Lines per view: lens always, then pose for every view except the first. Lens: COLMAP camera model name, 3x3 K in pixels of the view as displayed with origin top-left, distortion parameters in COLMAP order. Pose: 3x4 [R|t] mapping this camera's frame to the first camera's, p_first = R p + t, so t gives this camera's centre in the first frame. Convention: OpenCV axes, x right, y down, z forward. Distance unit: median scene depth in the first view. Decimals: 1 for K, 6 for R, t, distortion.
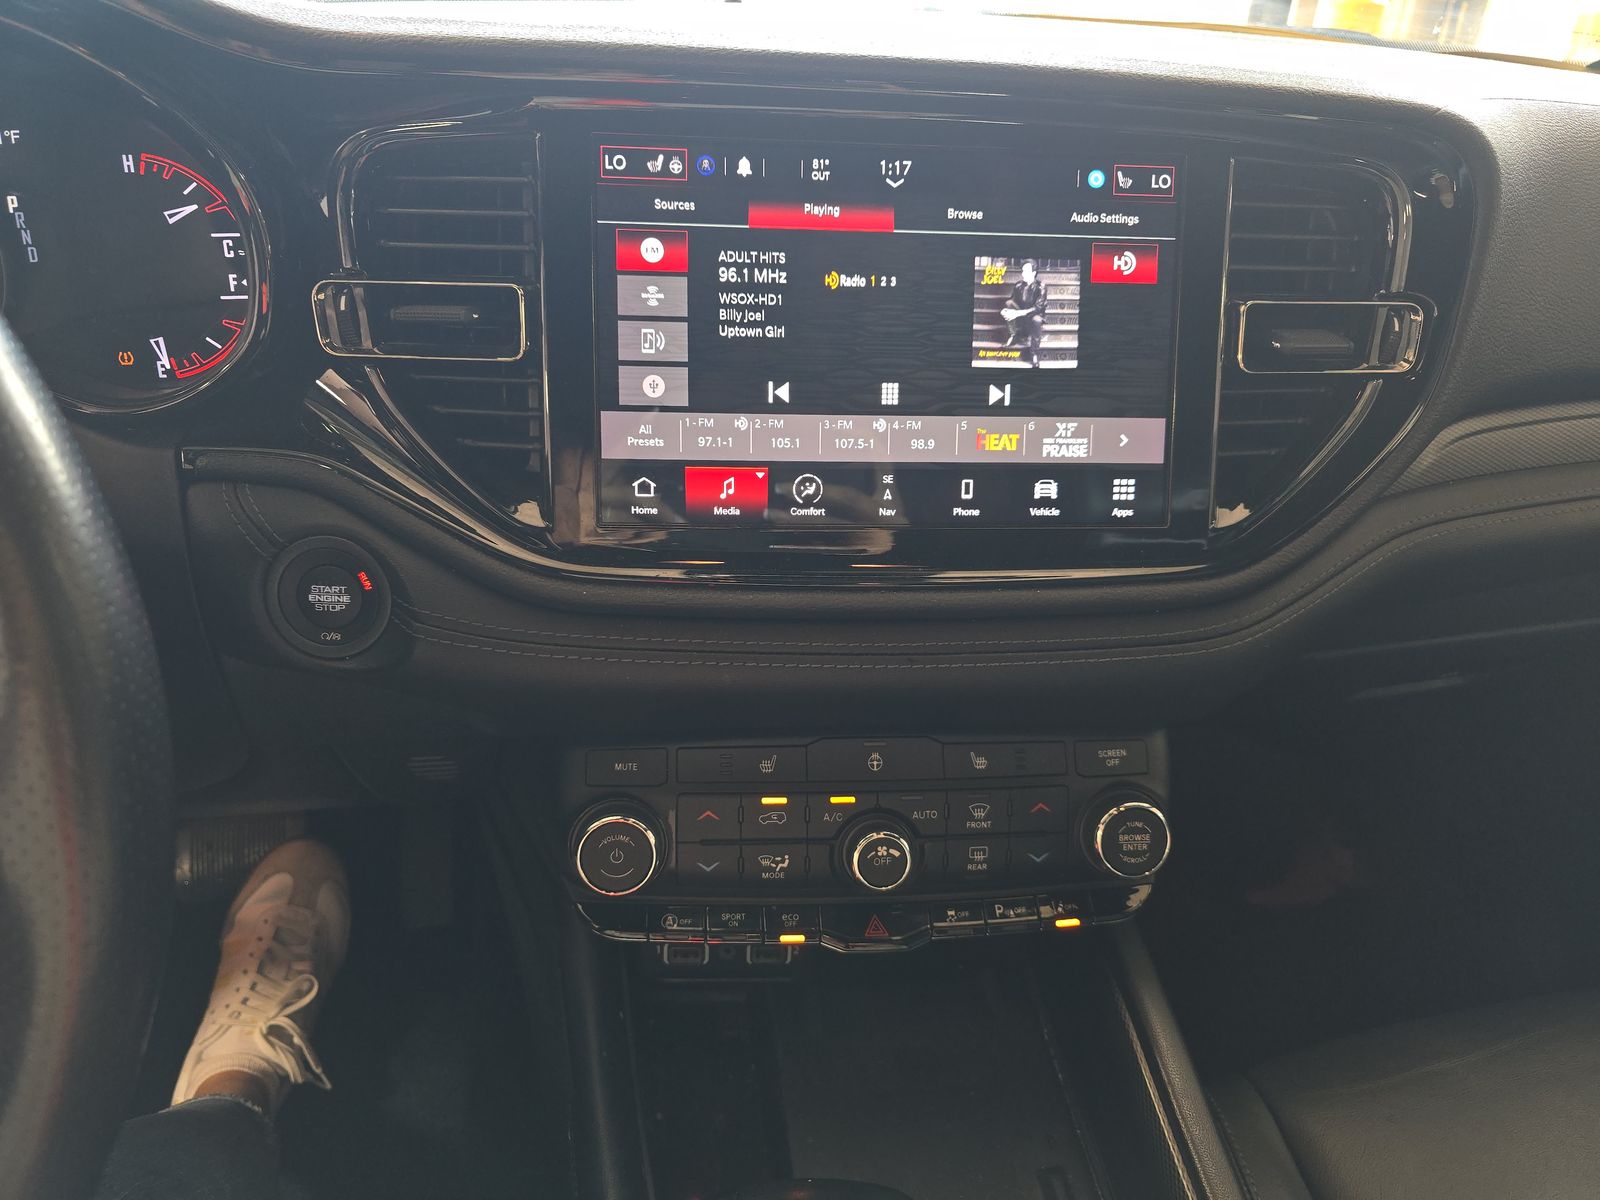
lens RADIAL K [[1092.1, 0, 784.2], [0, 1092.1, 598.8], [0, 0, 1]] dist [0.028684, -0.014698]
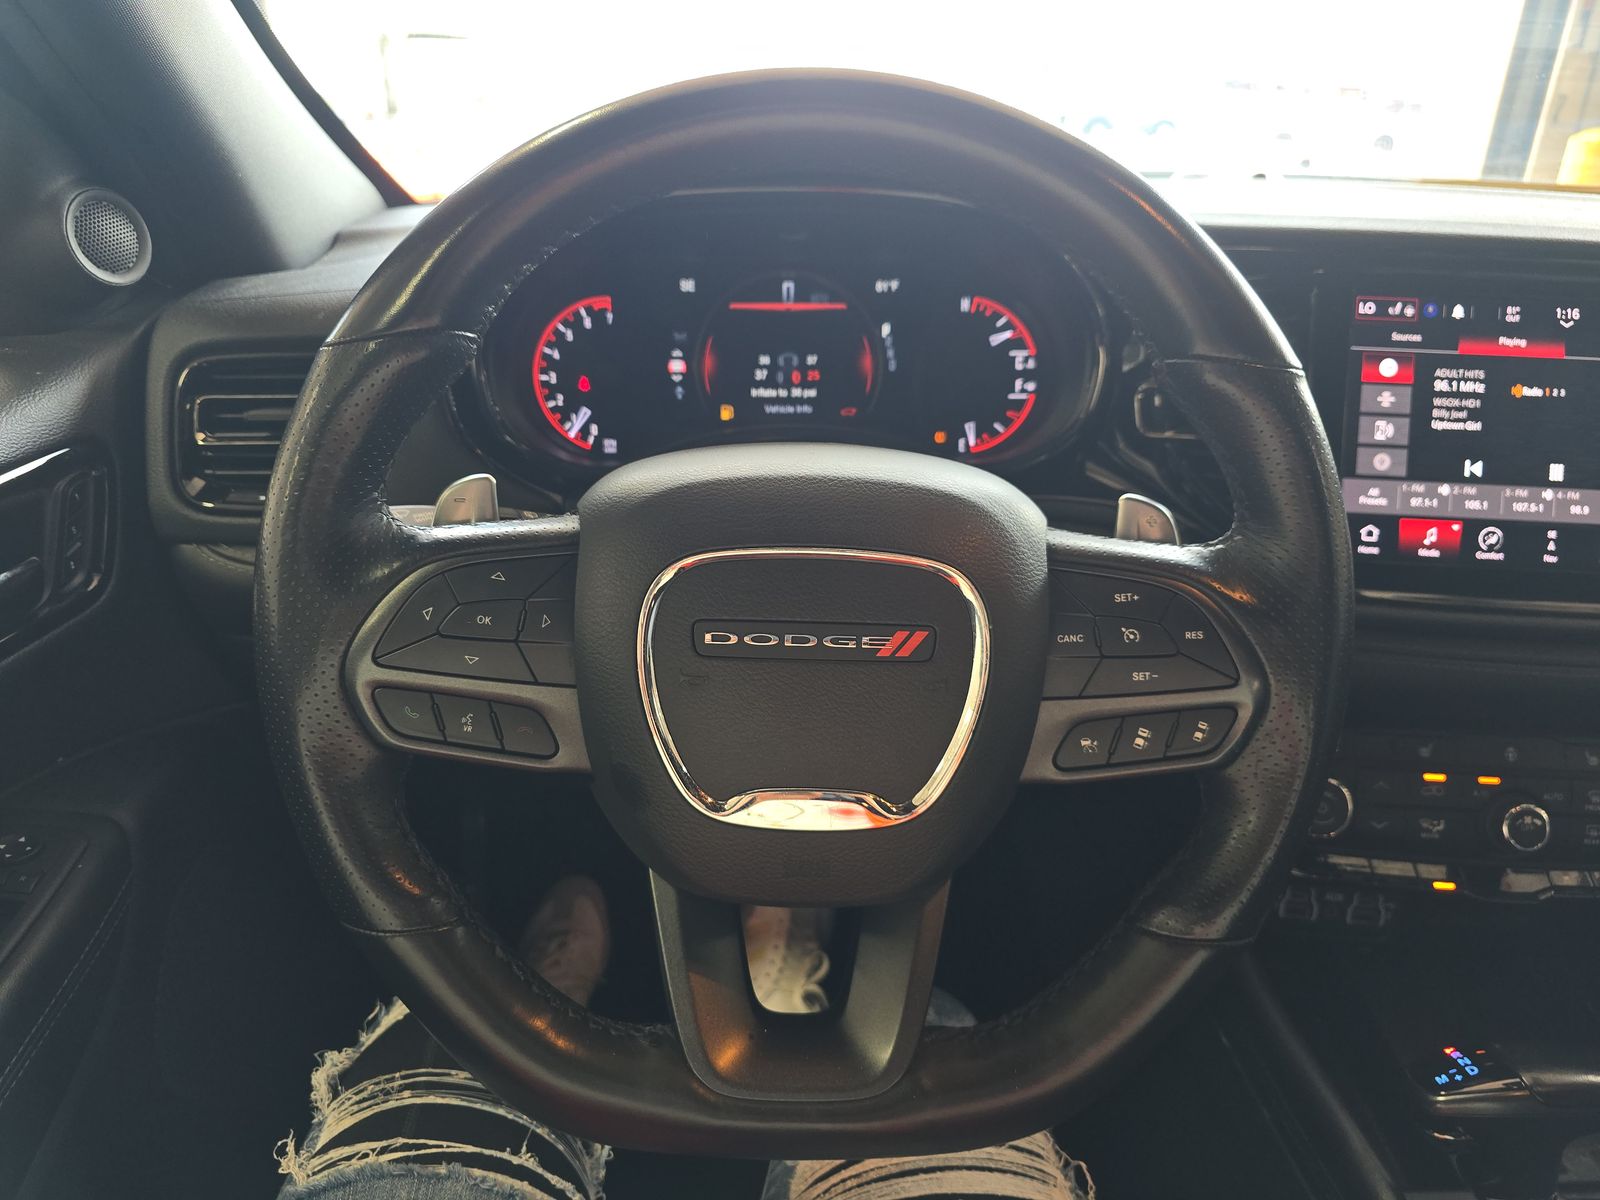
lens RADIAL K [[1092.1, 0, 805.2], [0, 1092.1, 597.8], [0, 0, 1]] dist [0.028684, -0.014698]
pose [[0.994462, 0.042785, -0.095990, -0.704840], [-0.052738, 0.993213, -0.103671, 0.162397], [0.090903, 0.108159, 0.989969, -0.439369]]
